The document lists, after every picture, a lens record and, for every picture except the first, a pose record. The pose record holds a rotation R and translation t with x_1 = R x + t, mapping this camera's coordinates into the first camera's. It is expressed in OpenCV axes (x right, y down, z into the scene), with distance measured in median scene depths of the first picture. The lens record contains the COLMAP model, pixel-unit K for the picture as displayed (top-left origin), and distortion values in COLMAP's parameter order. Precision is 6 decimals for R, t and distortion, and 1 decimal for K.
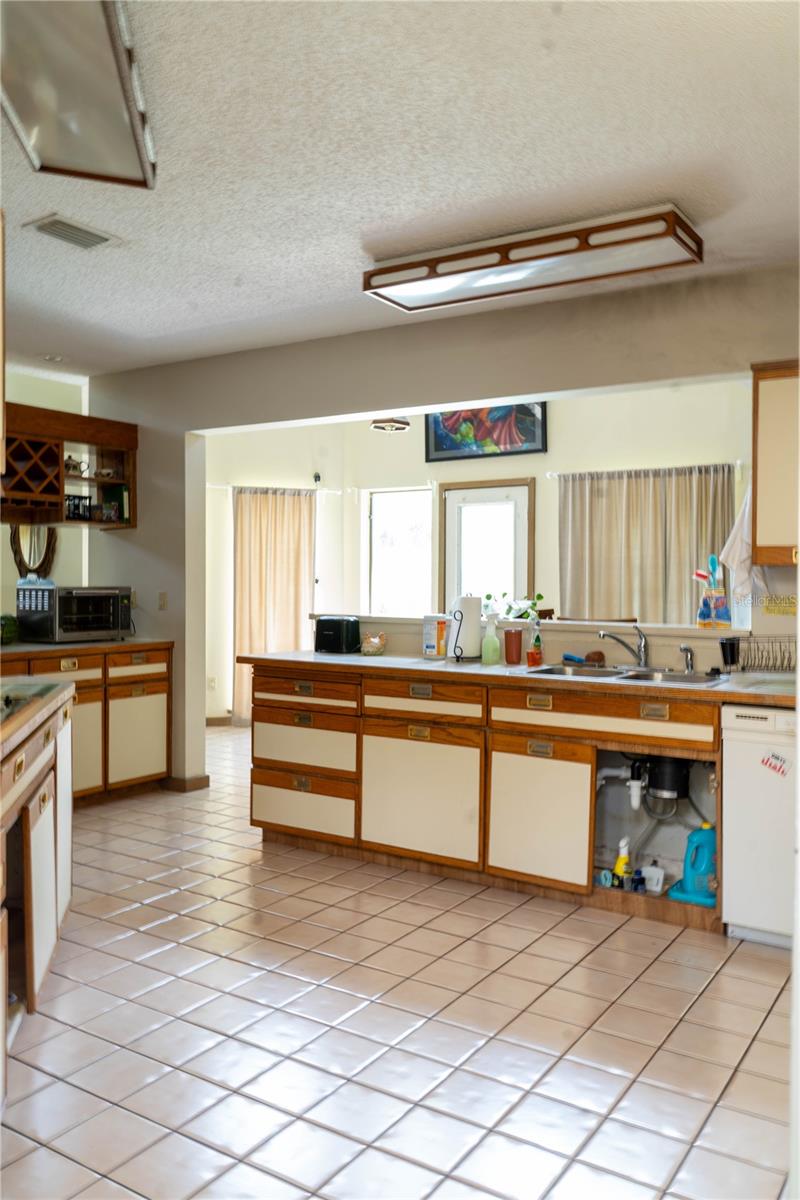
lens RADIAL K [[958.4, 0, 400.4], [0, 958.4, 596.2], [0, 0, 1]] dist [-0.010953, -0.010215]
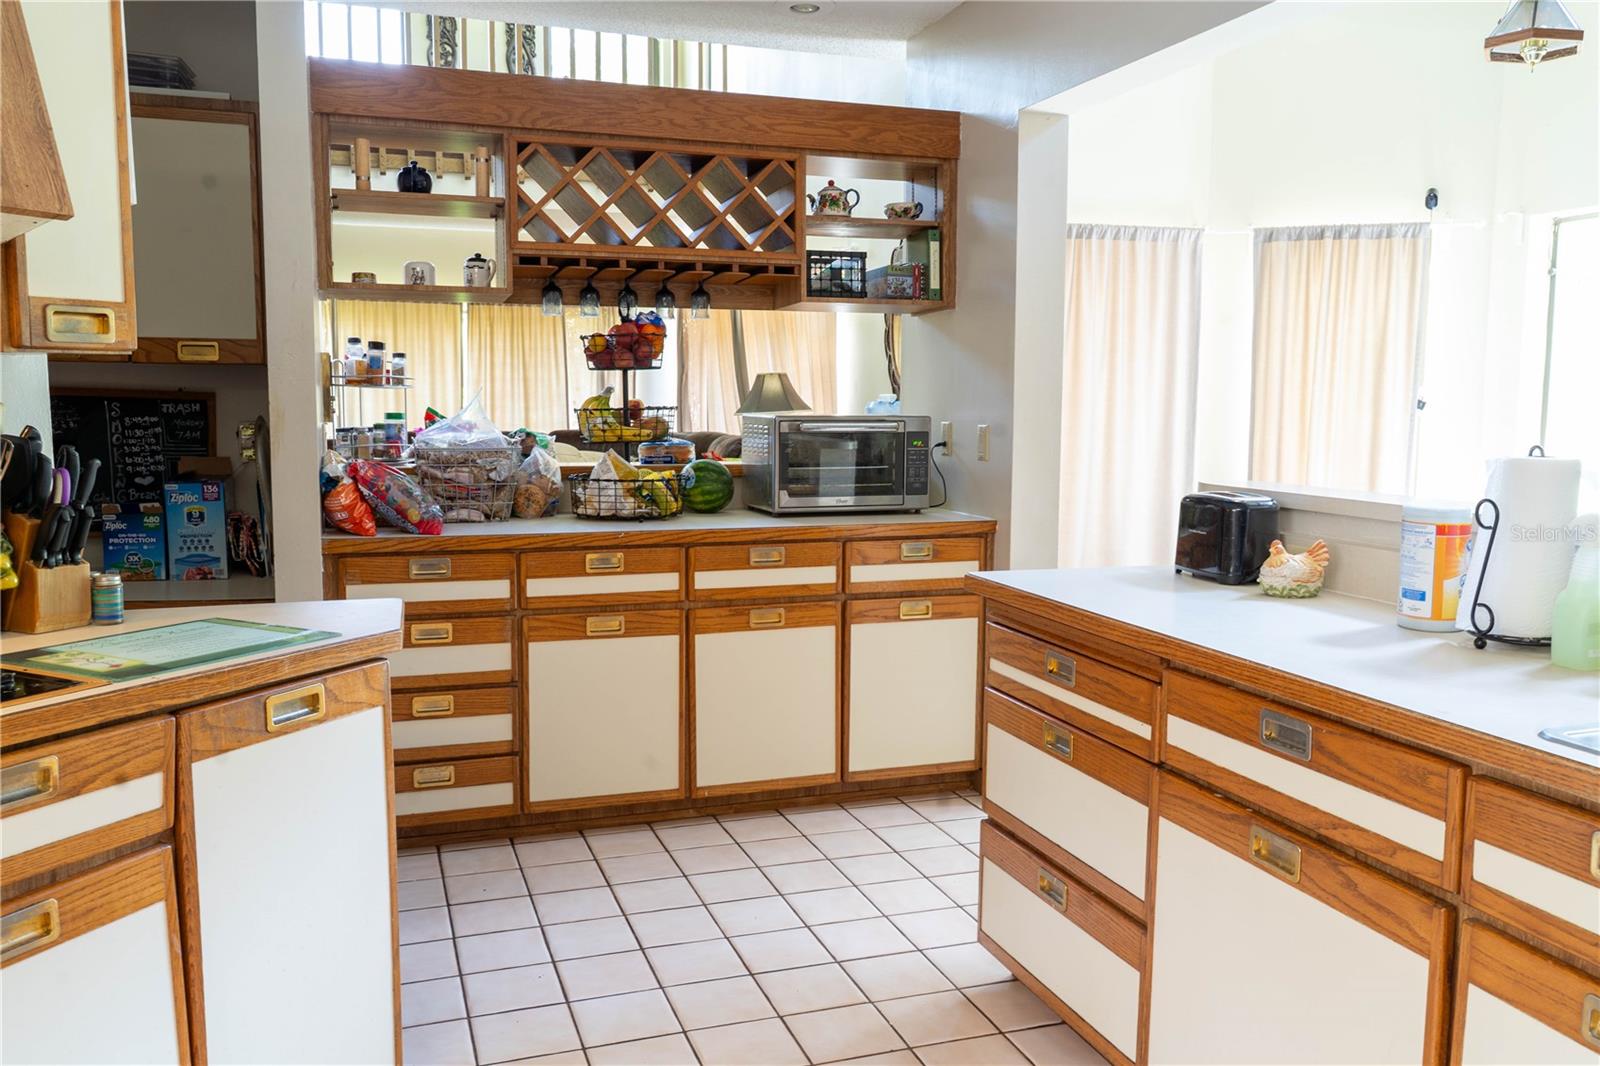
lens RADIAL K [[1277.9, 0, 796.8], [0, 1277.9, 534.4], [0, 0, 1]] dist [-0.010953, -0.010215]
pose [[0.781672, 0.064155, -0.620382, 0.123027], [-0.009521, 0.995807, 0.090981, -0.009122], [0.623617, -0.065210, 0.779005, 0.410980]]
